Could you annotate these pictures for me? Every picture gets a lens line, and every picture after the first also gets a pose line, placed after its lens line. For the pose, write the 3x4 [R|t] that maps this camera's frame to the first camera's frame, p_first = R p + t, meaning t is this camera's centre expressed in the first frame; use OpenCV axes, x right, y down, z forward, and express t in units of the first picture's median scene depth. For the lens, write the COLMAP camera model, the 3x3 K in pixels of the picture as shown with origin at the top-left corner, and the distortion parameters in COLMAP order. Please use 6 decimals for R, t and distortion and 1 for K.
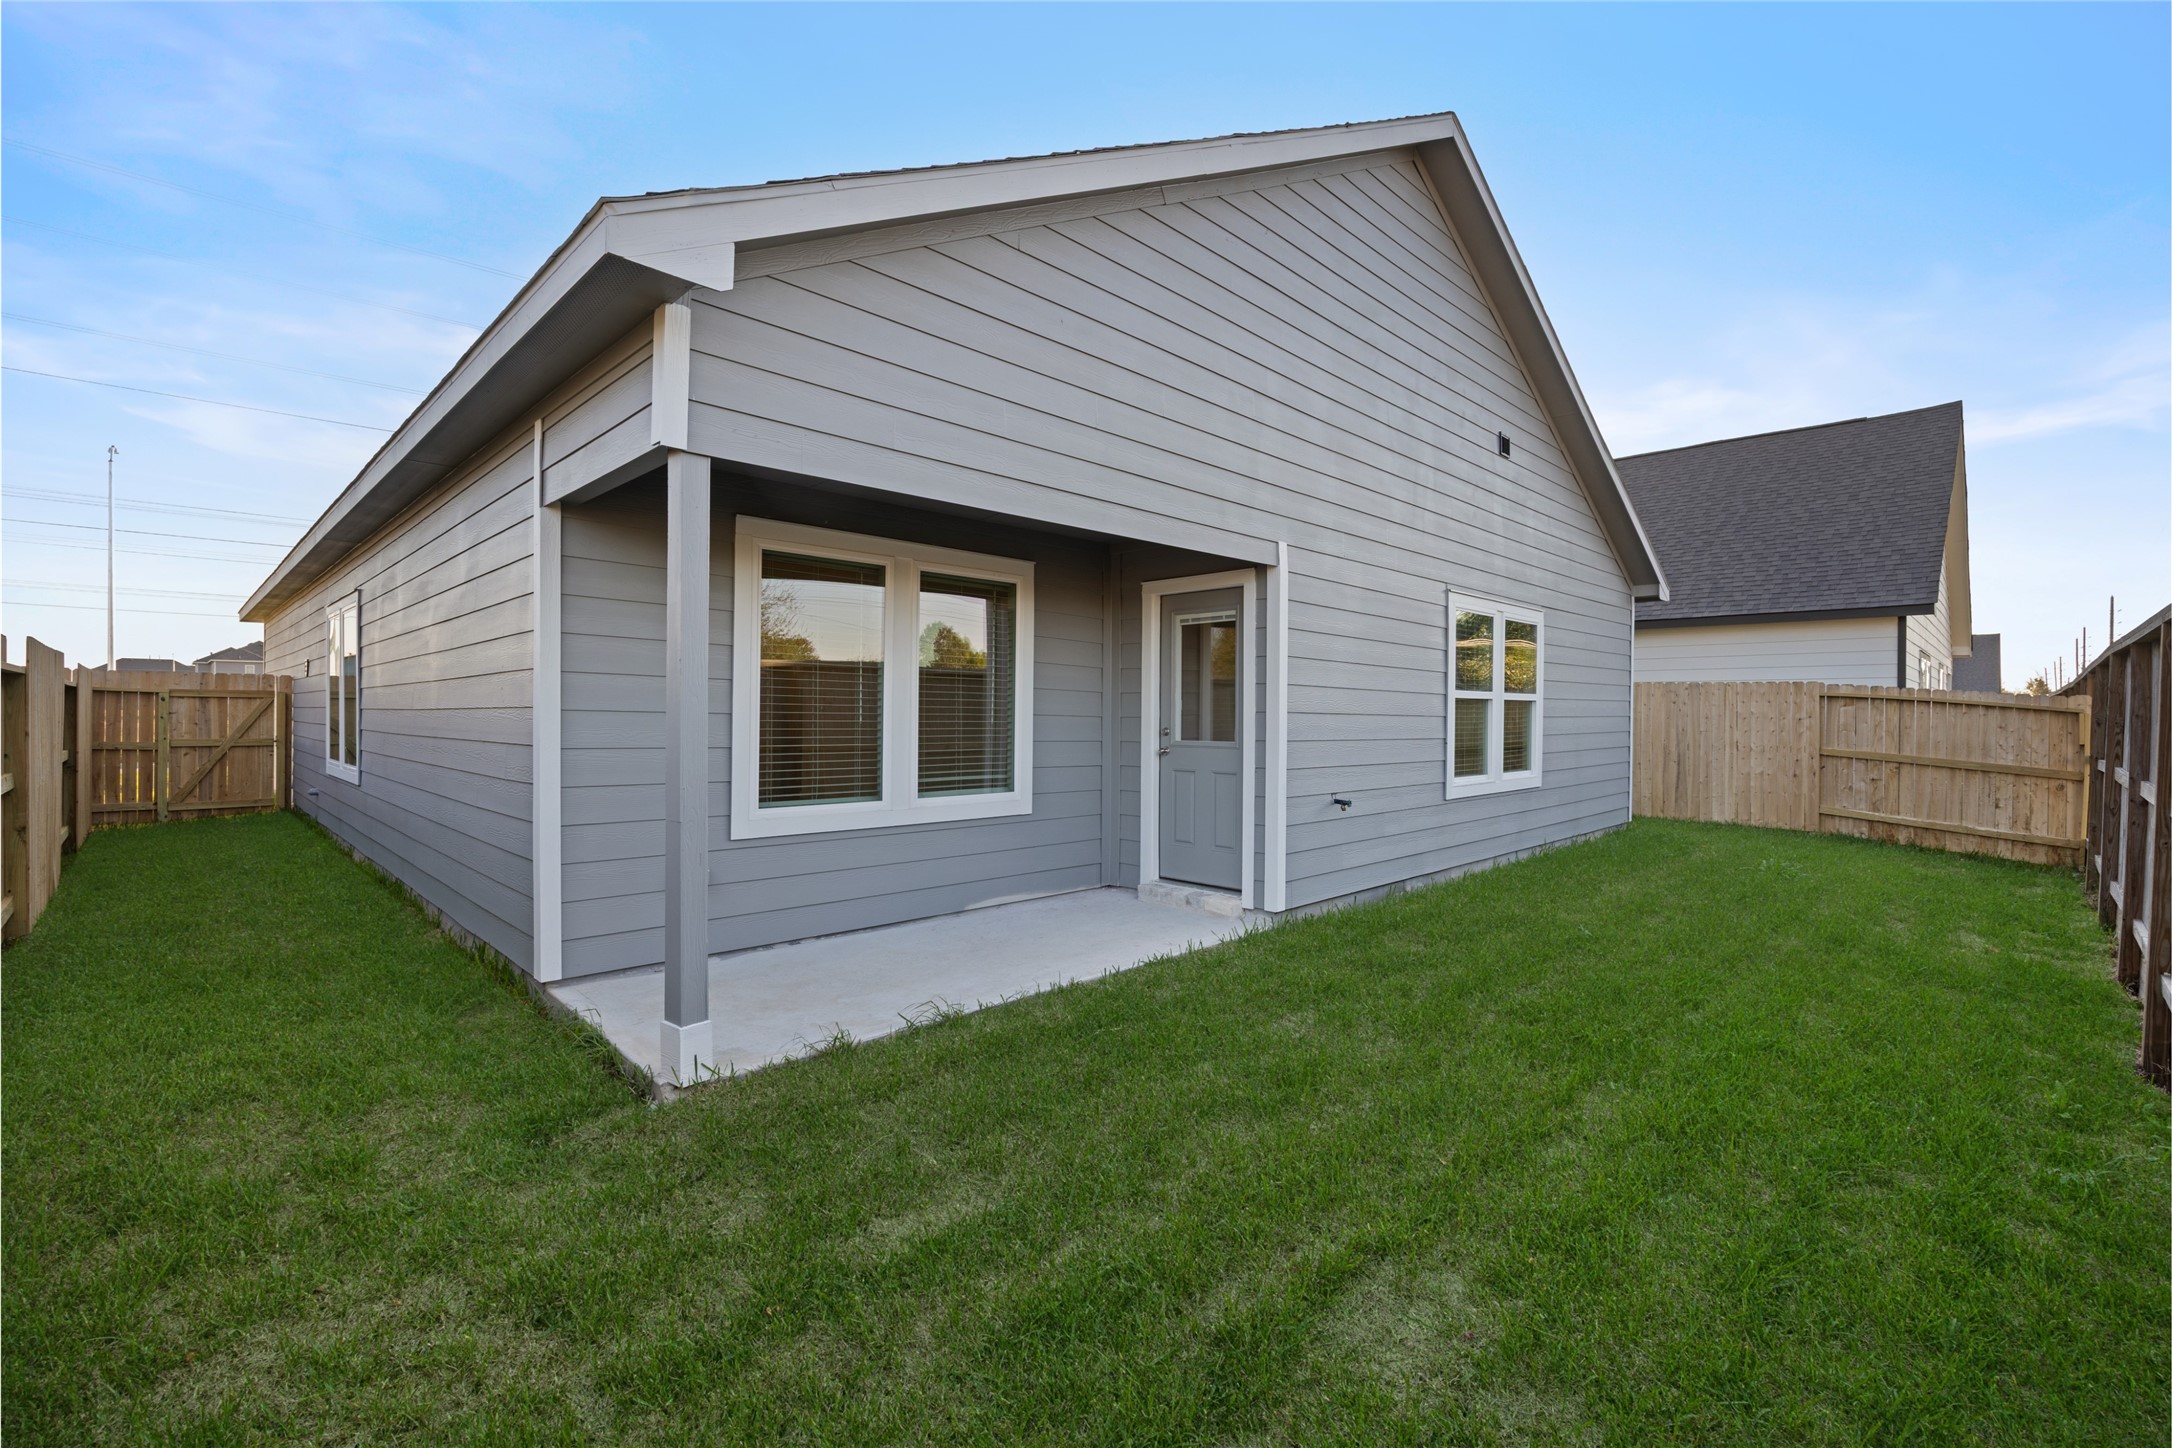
lens RADIAL K [[930.8, 0, 1083.4], [0, 930.8, 725.9], [0, 0, 1]] dist [-0.014252, 0.000304]
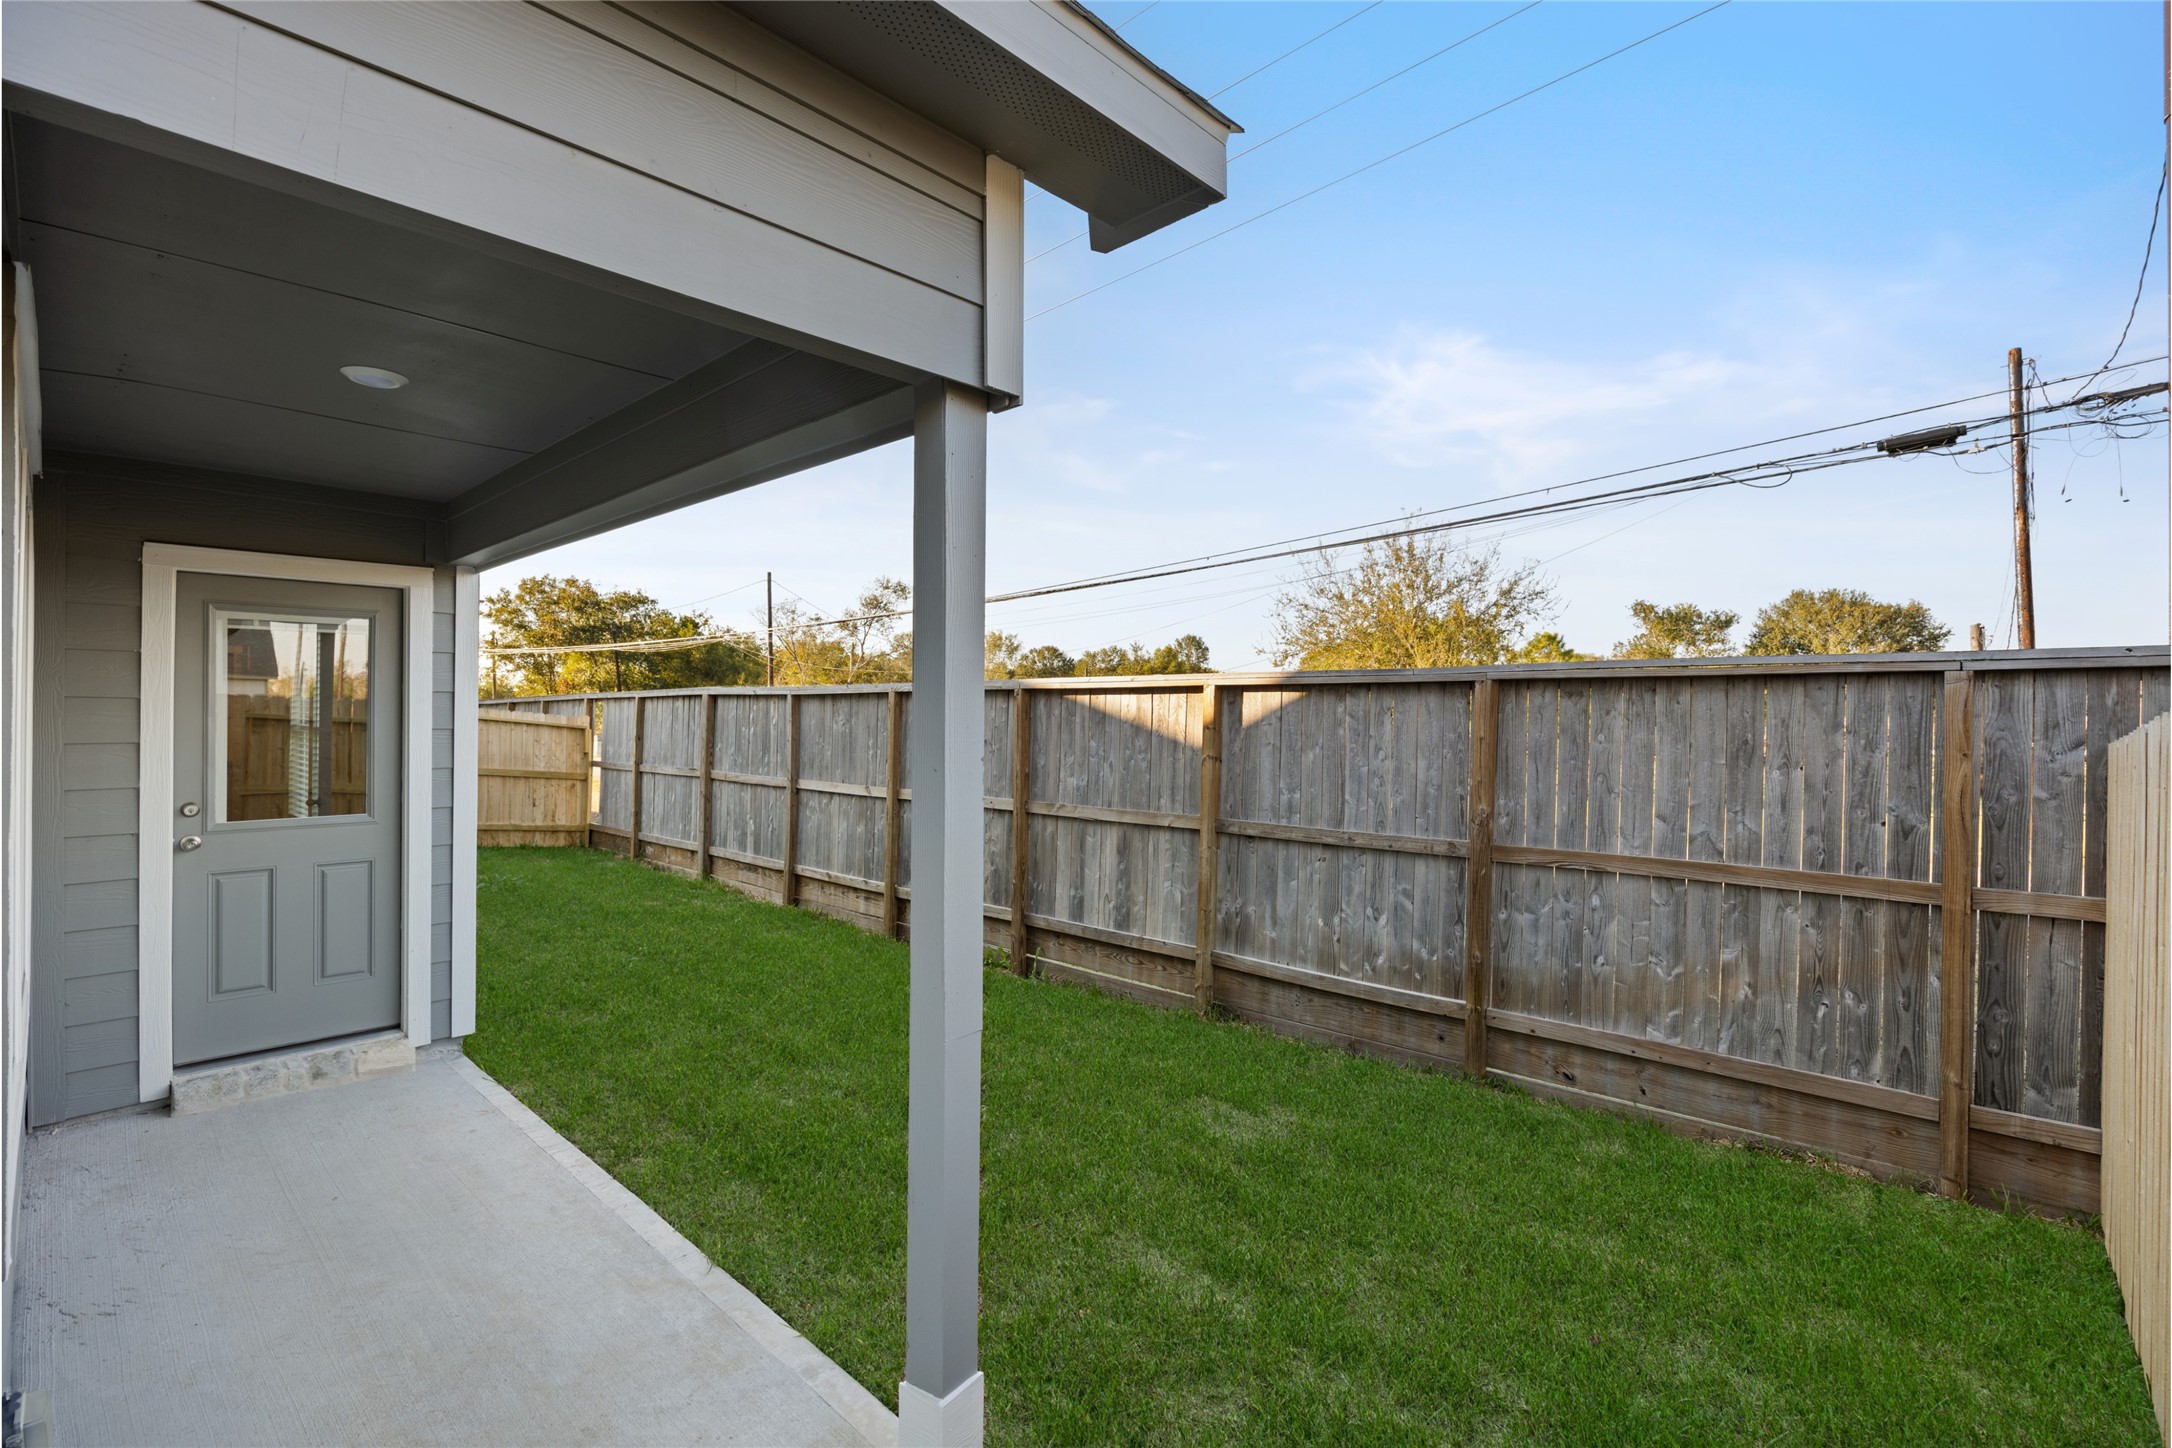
lens RADIAL K [[988.6, 0, 1083.8], [0, 988.6, 721.2], [0, 0, 1]] dist [-0.002745, -0.000170]
pose [[-0.031648, -0.008513, 0.999463, -0.434591], [0.002416, 0.999960, 0.008594, -0.042049], [-0.999496, 0.002687, -0.031626, 0.377492]]
